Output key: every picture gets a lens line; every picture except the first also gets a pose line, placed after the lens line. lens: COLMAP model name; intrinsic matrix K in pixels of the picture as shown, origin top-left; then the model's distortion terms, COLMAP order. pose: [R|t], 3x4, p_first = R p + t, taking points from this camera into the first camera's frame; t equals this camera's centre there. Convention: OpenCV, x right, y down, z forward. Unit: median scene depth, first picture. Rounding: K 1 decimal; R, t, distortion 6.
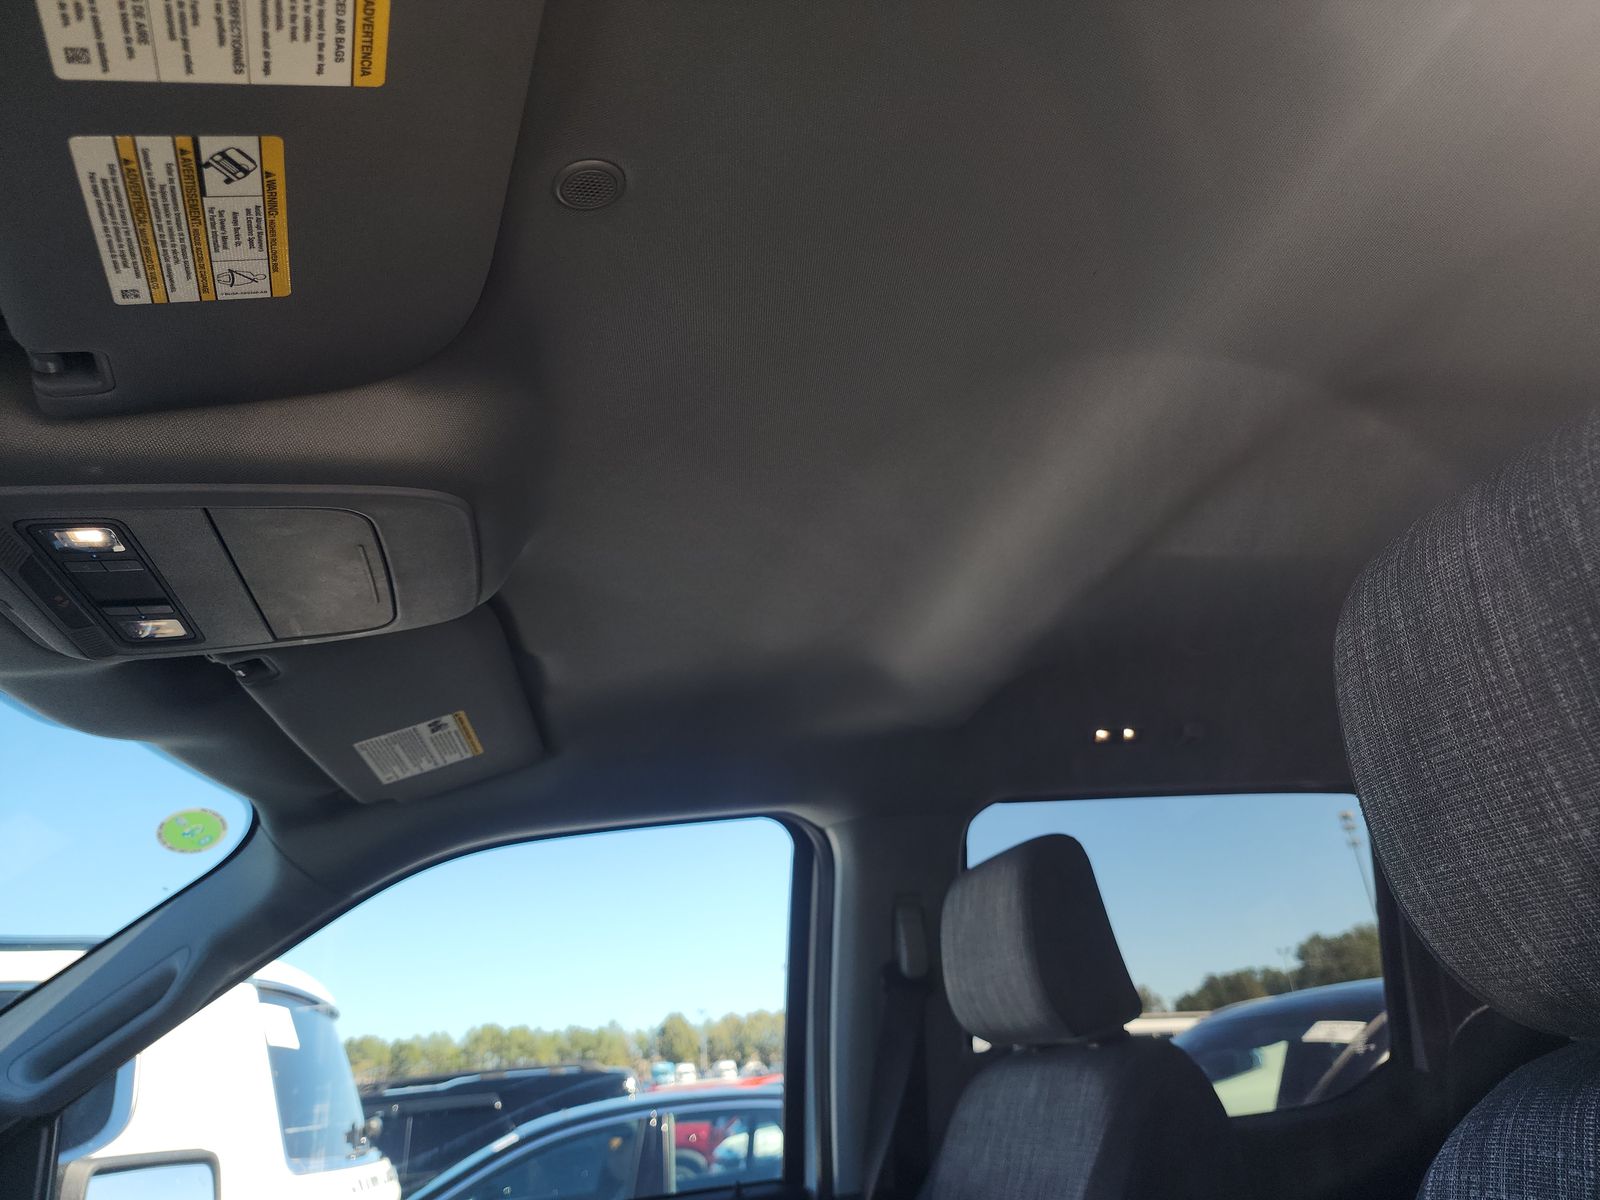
lens RADIAL K [[1026.8, 0, 800.0], [0, 1026.8, 600.0], [0, 0, 1]] dist [0.005913, -0.001741]
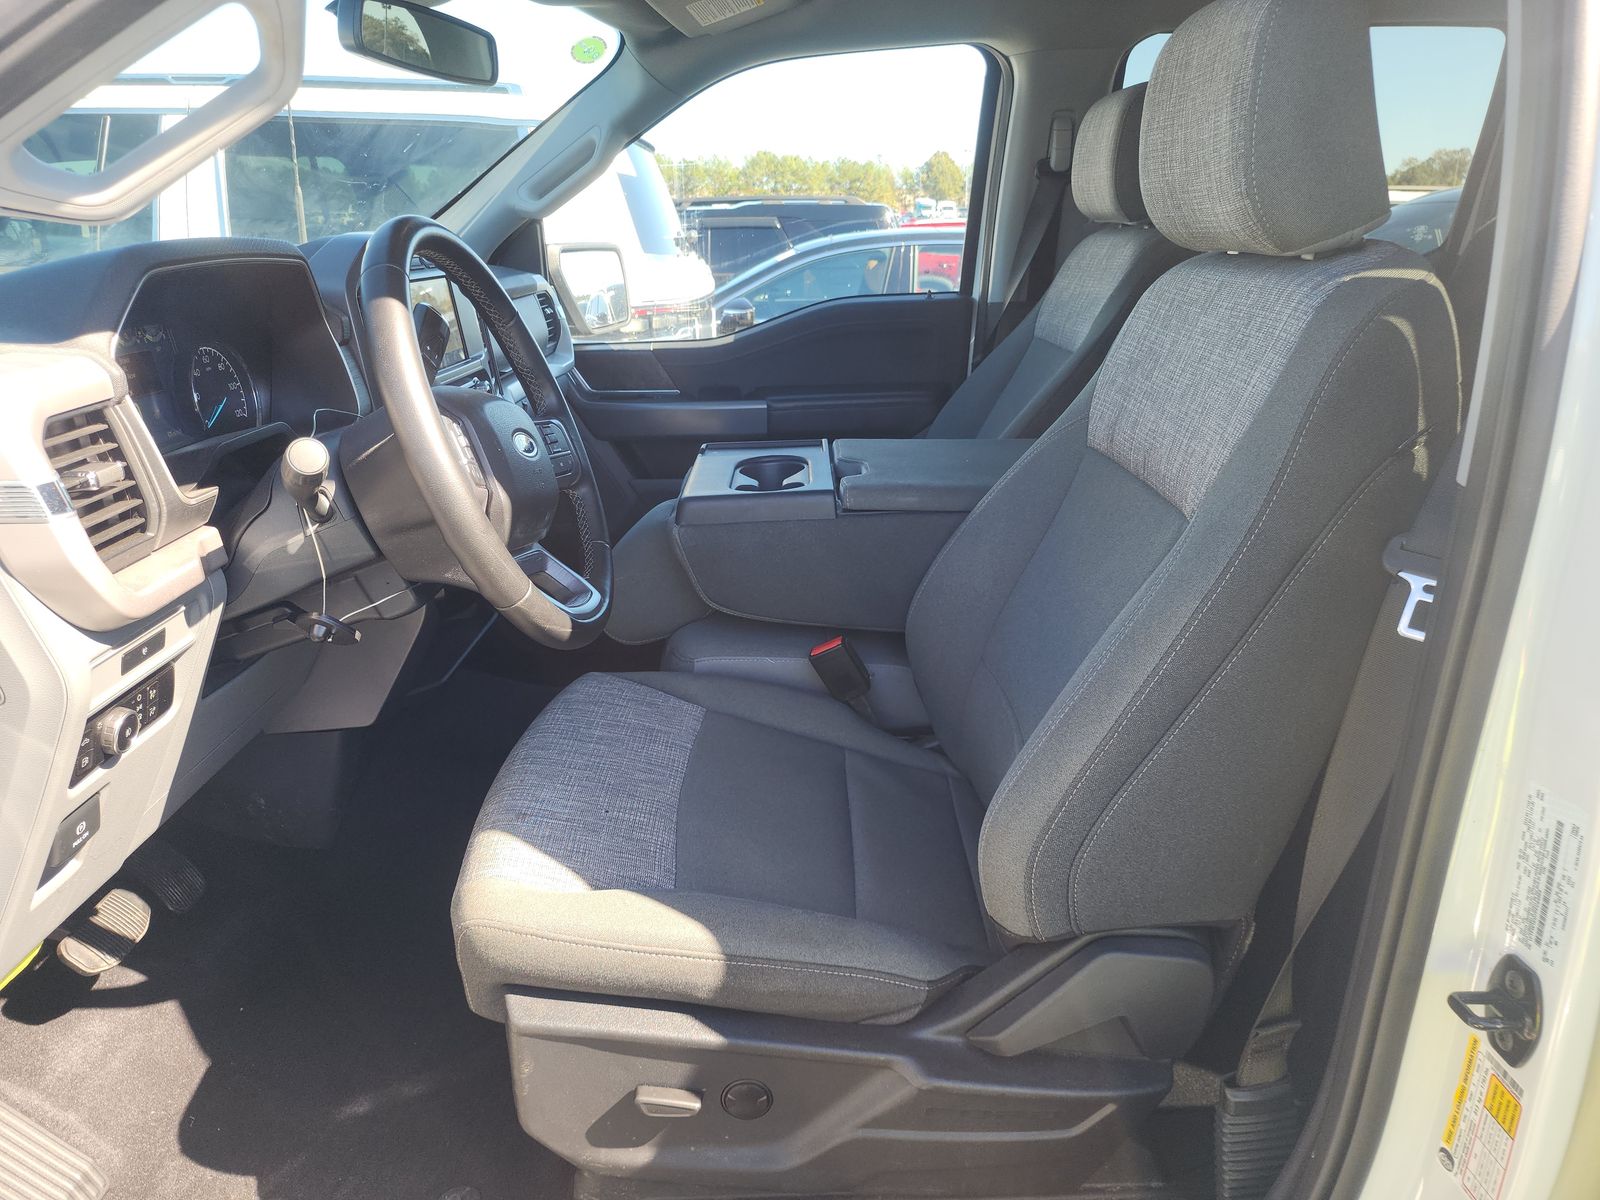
lens RADIAL K [[1026.8, 0, 800.0], [0, 1026.8, 600.0], [0, 0, 1]] dist [0.005913, -0.001741]
pose [[0.969514, 0.150824, -0.193119, 0.036071], [0.032618, 0.701674, 0.711751, -0.070245], [0.242856, -0.696352, 0.675363, -0.135226]]
